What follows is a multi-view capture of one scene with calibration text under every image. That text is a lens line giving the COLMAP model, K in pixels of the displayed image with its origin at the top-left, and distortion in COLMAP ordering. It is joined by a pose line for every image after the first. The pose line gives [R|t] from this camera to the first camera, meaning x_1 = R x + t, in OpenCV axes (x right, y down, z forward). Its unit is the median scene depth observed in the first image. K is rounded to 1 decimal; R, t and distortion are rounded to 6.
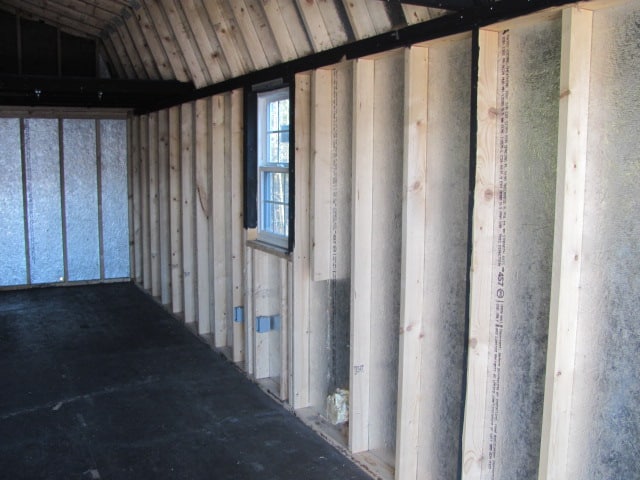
lens RADIAL K [[678.7, 0, 325.0], [0, 678.7, 237.7], [0, 0, 1]] dist [-0.214022, 0.274058]
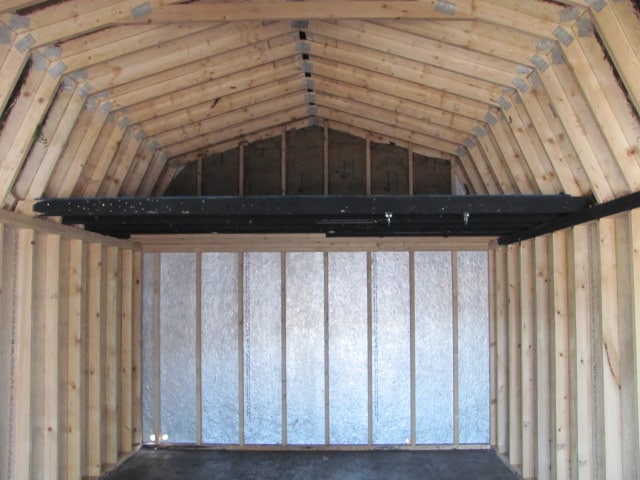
lens RADIAL K [[678.7, 0, 325.0], [0, 678.7, 237.7], [0, 0, 1]] dist [-0.214022, 0.274058]
pose [[0.879801, -0.046142, -0.473098, -0.090037], [-0.048144, 0.981509, -0.185260, -0.031802], [0.472898, 0.185769, 0.861311, 0.197521]]
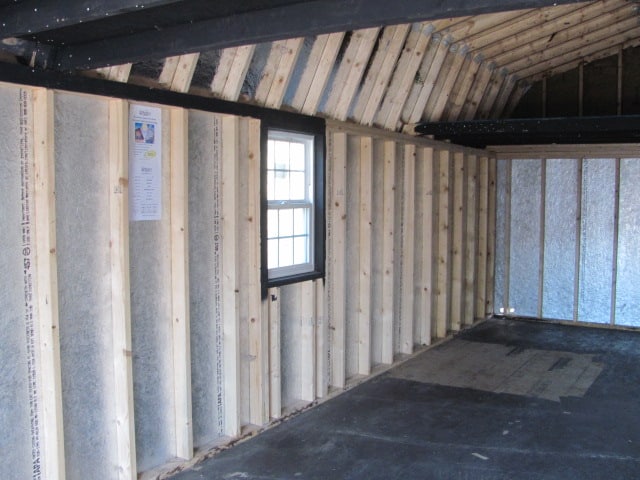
lens RADIAL K [[678.7, 0, 325.0], [0, 678.7, 237.7], [0, 0, 1]] dist [-0.214022, 0.274058]
pose [[0.521509, 0.056067, -0.851402, 0.066905], [-0.106585, 0.994304, 0.000191, -0.008581], [0.846562, 0.090647, 0.524514, 0.053154]]
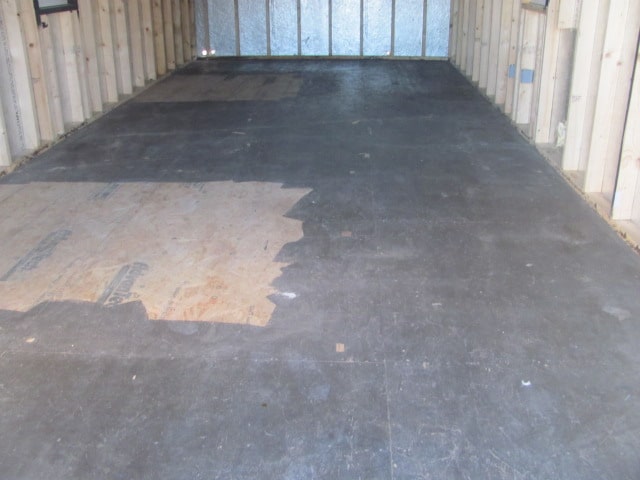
lens RADIAL K [[678.7, 0, 325.0], [0, 678.7, 237.7], [0, 0, 1]] dist [-0.214022, 0.274058]
pose [[0.868711, 0.178993, -0.461846, 0.114442], [-0.050791, 0.959698, 0.276407, 0.060730], [0.492708, -0.216660, 0.842792, -0.123960]]
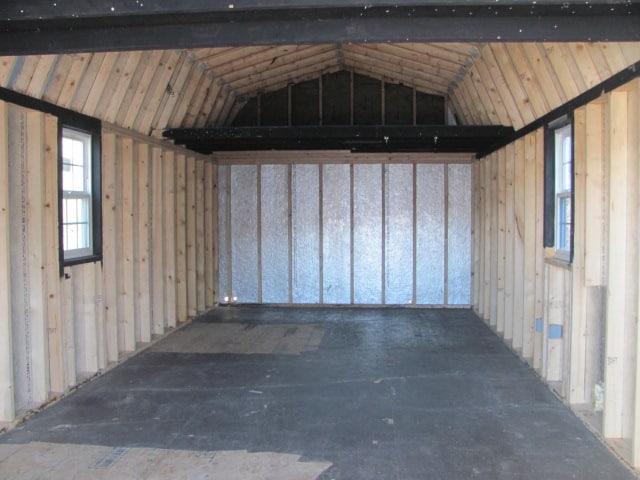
lens RADIAL K [[678.7, 0, 325.0], [0, 678.7, 237.7], [0, 0, 1]] dist [-0.214022, 0.274058]
pose [[0.852154, 0.013897, -0.523107, 0.098500], [-0.056606, 0.996229, -0.065747, 0.041096], [0.520221, 0.085637, 0.849727, -0.098184]]
